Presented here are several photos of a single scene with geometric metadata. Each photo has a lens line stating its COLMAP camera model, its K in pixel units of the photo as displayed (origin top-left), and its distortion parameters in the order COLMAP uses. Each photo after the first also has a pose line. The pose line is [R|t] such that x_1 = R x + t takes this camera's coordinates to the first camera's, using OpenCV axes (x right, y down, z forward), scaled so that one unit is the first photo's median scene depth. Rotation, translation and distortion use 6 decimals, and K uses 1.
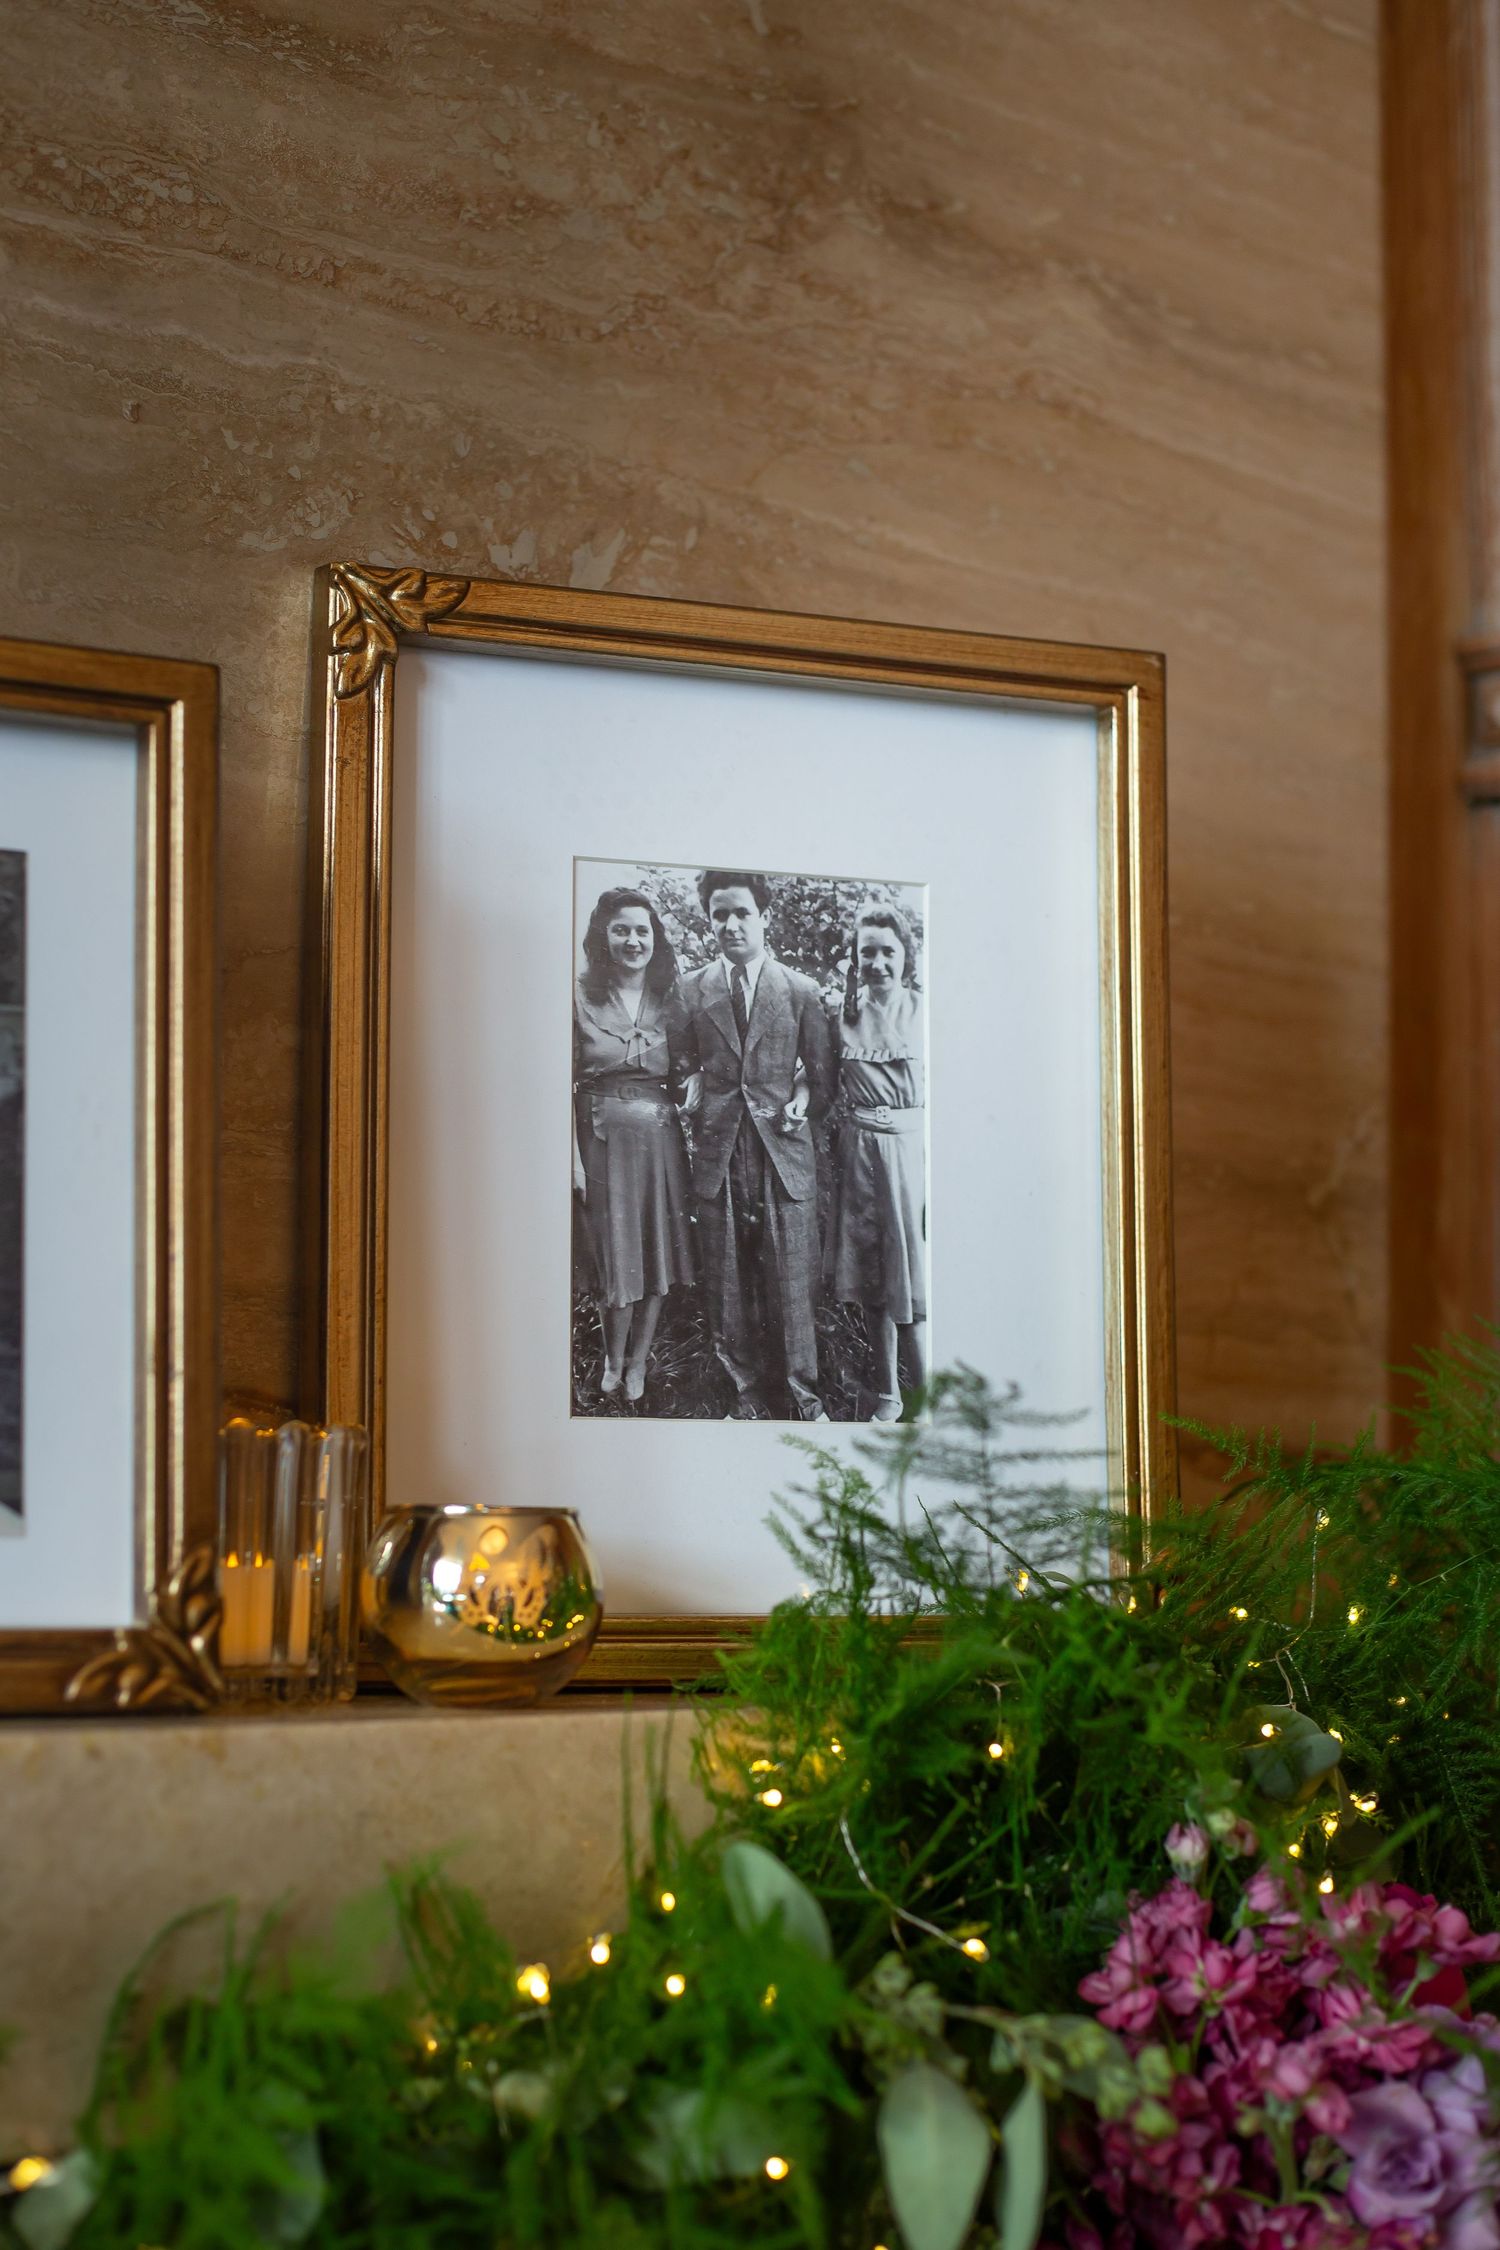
lens RADIAL K [[3626.4, 0, 748.8], [0, 3626.4, 1130.3], [0, 0, 1]] dist [-0.133102, 0.000000]
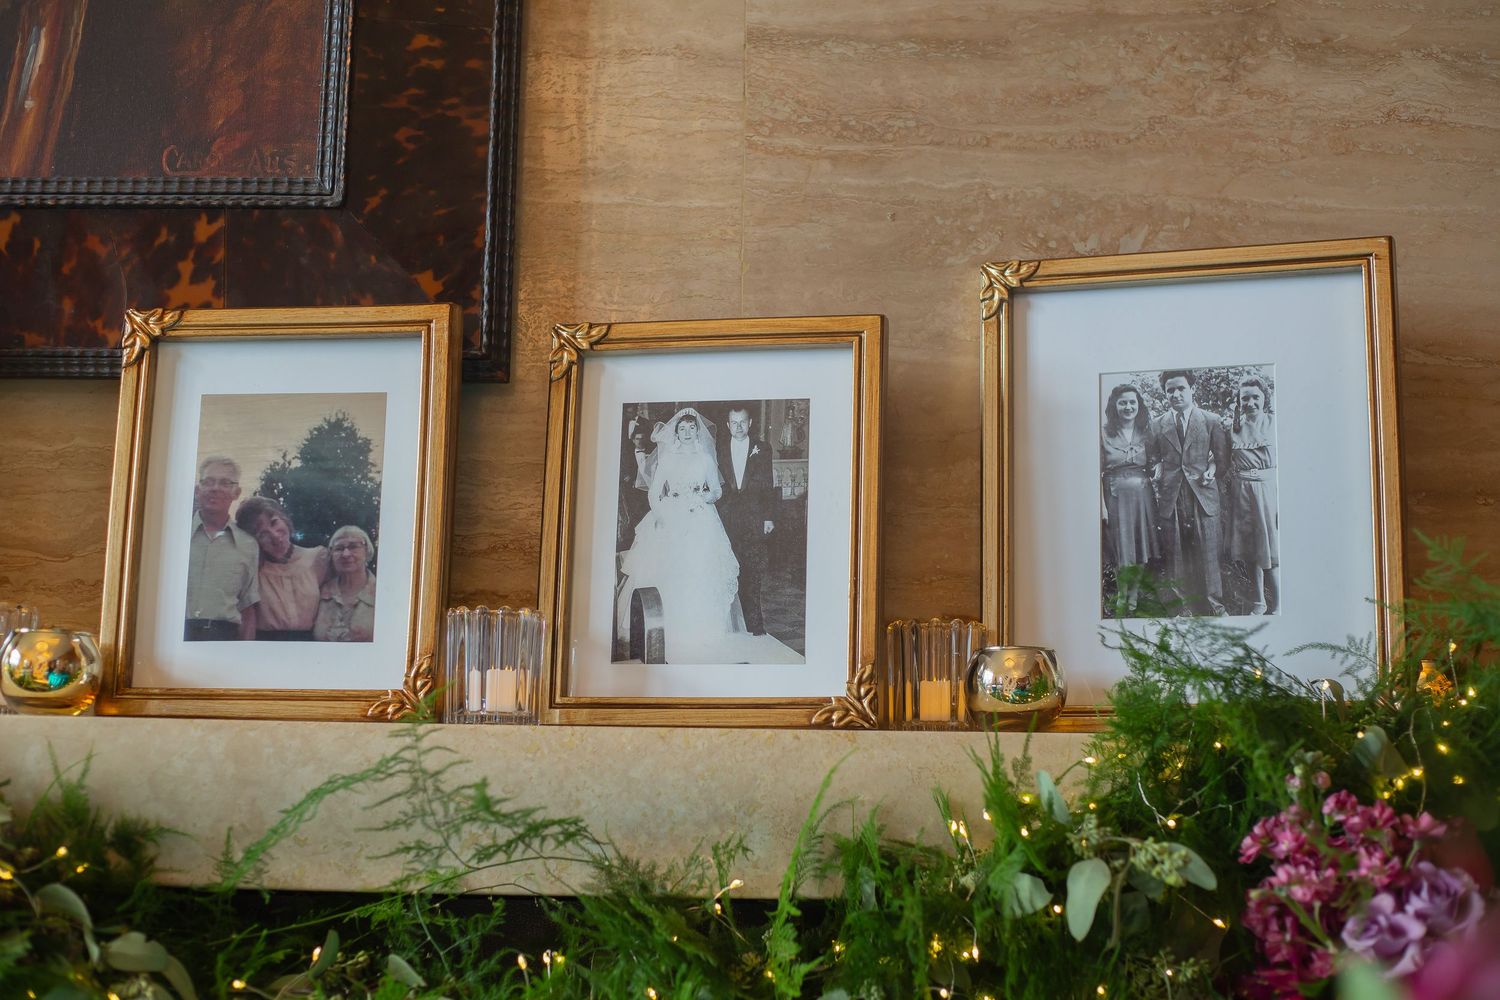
lens RADIAL K [[2417.6, 0, 750.5], [0, 2417.6, 498.3], [0, 0, 1]] dist [-0.133102, 0.000000]
pose [[0.758754, -0.113770, -0.641364, 0.729642], [0.057177, 0.992461, -0.108408, 0.149512], [0.648863, 0.045584, 0.759539, -0.271489]]
